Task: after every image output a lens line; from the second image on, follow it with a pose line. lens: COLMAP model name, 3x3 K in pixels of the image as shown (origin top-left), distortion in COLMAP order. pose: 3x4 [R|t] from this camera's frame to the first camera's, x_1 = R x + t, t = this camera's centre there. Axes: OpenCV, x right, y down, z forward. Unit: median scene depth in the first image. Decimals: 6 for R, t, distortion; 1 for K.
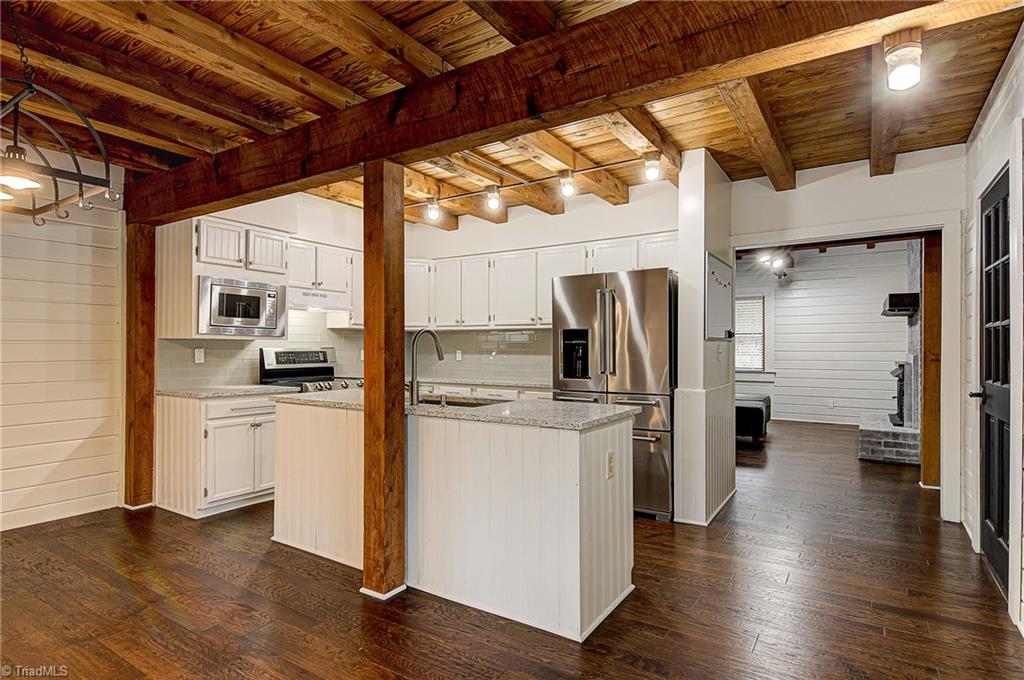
lens RADIAL K [[538.2, 0, 514.2], [0, 538.2, 345.5], [0, 0, 1]] dist [0.014827, -0.010991]
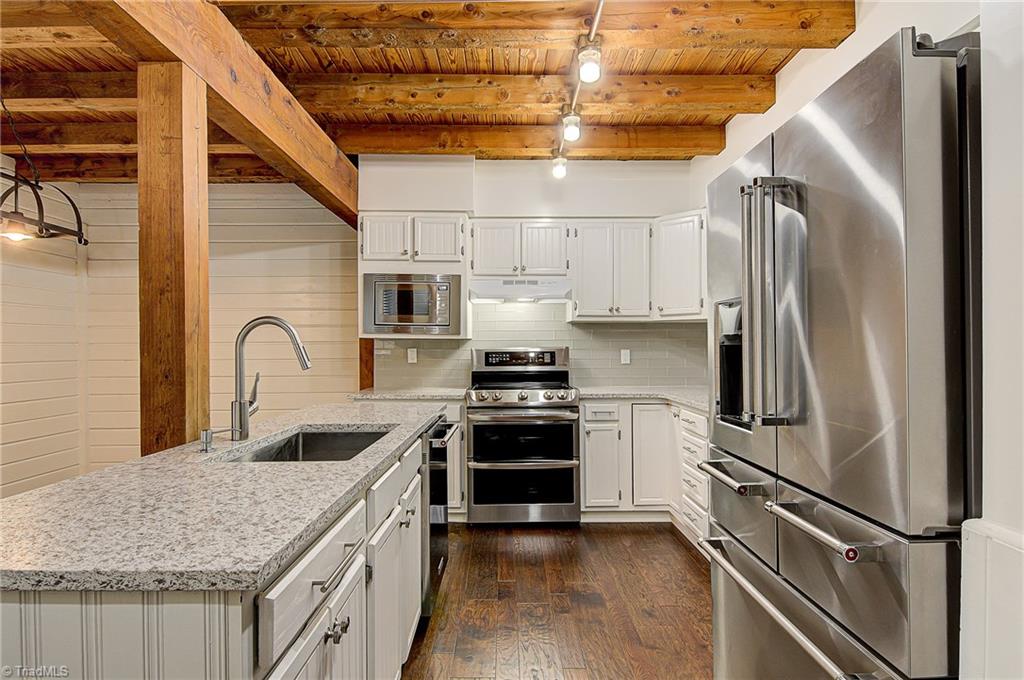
lens RADIAL K [[538.2, 0, 515.6], [0, 538.2, 347.3], [0, 0, 1]] dist [0.014827, -0.010991]
pose [[0.554706, -0.000584, -0.832046, 0.312778], [0.005925, 0.999977, 0.003248, 0.001738], [0.832026, -0.006732, 0.554696, 0.559611]]
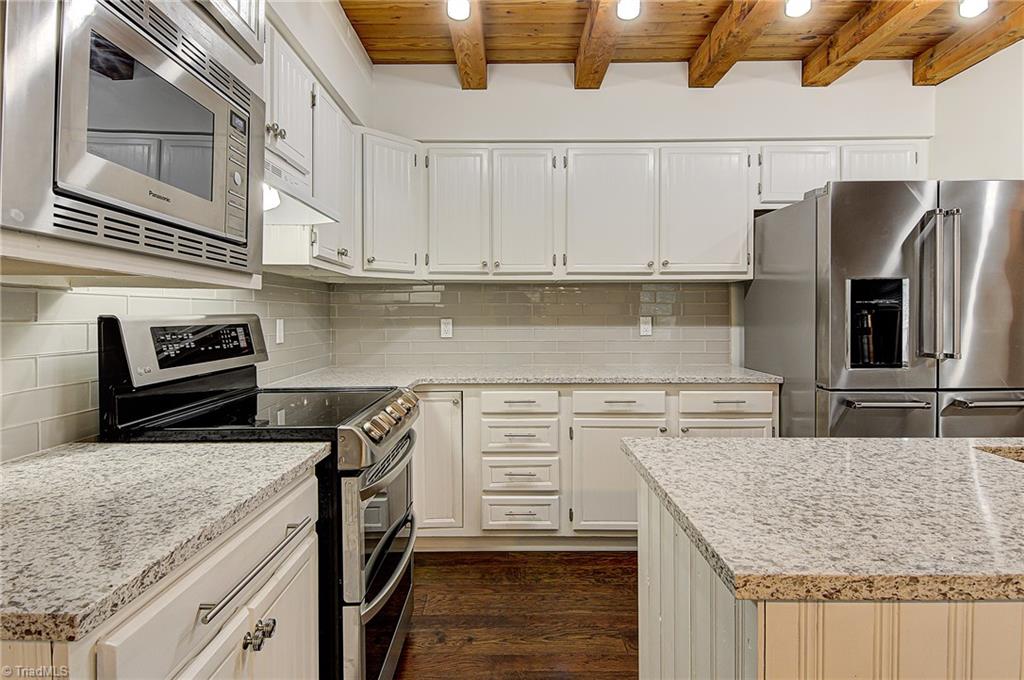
lens RADIAL K [[538.2, 0, 513.0], [0, 538.2, 319.3], [0, 0, 1]] dist [0.014827, -0.010991]
pose [[0.841115, -0.006858, 0.540814, -0.440218], [0.001058, 0.999939, 0.011035, 0.004551], [-0.540856, -0.008709, 0.841070, 0.641433]]
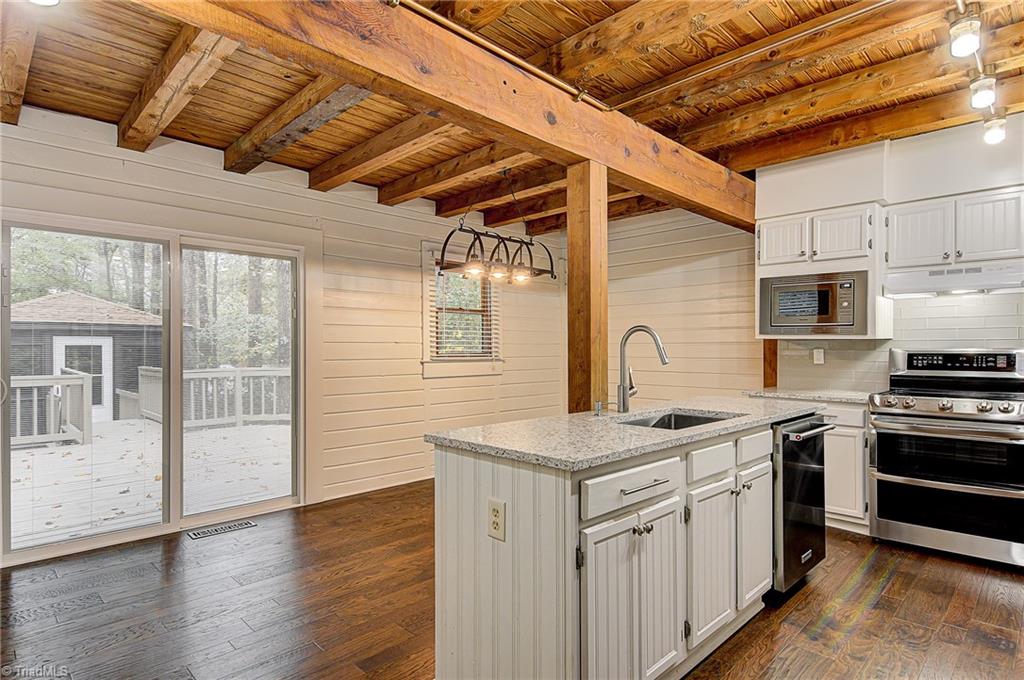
lens RADIAL K [[538.2, 0, 514.7], [0, 538.2, 345.7], [0, 0, 1]] dist [0.014827, -0.010991]
pose [[-0.200048, -0.002926, -0.979782, 0.431640], [0.003928, 0.999985, -0.003788, 0.001577], [0.979778, -0.004606, -0.200034, 0.606271]]
